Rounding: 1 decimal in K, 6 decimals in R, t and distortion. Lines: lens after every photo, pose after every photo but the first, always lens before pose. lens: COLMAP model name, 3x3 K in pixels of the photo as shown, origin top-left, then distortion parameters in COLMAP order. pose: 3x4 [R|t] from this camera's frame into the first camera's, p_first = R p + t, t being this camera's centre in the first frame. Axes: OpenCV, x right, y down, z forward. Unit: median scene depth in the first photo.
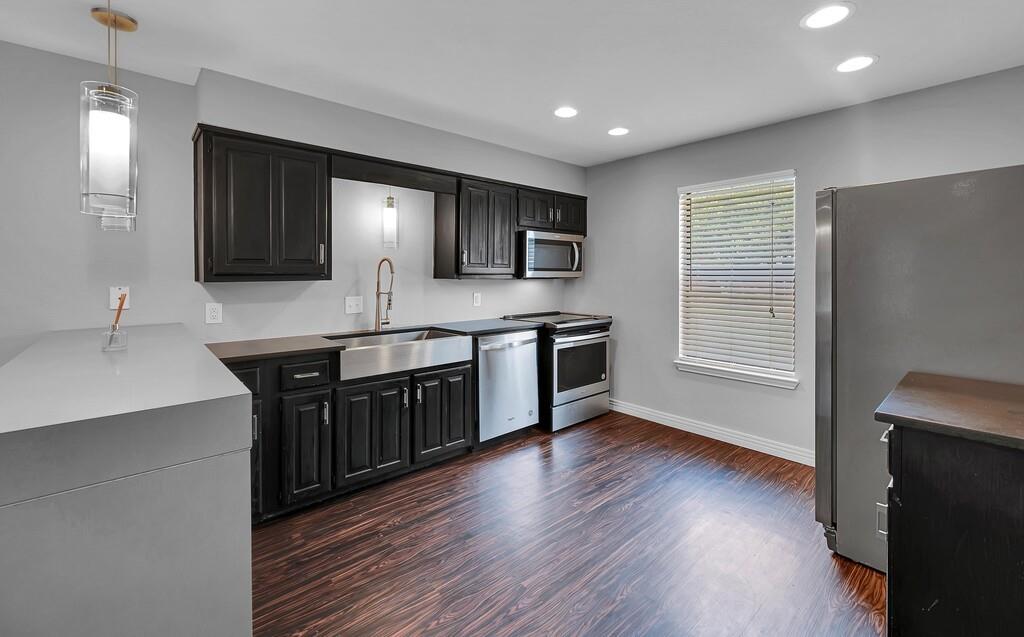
lens RADIAL K [[413.9, 0, 535.9], [0, 413.9, 286.8], [0, 0, 1]] dist [-0.025396, -0.000069]
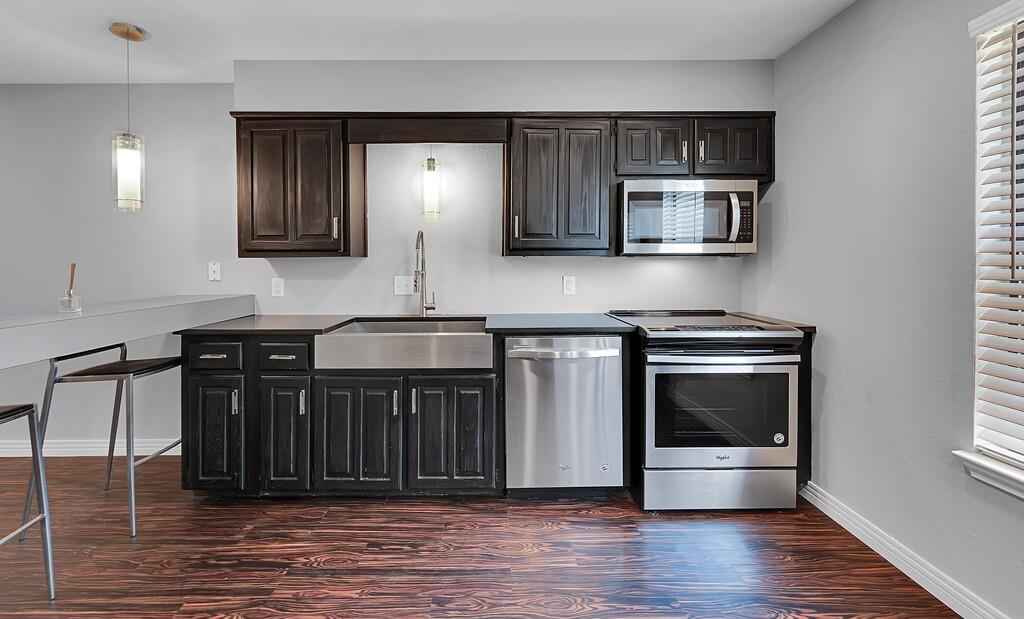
lens RADIAL K [[415.8, 0, 499.8], [0, 415.8, 271.2], [0, 0, 1]] dist [-0.009480, -0.000199]
pose [[0.741536, 0.013530, -0.670777, 0.315889], [-0.015441, 0.999876, 0.003098, 0.007371], [0.670735, 0.008060, 0.741653, 0.458719]]
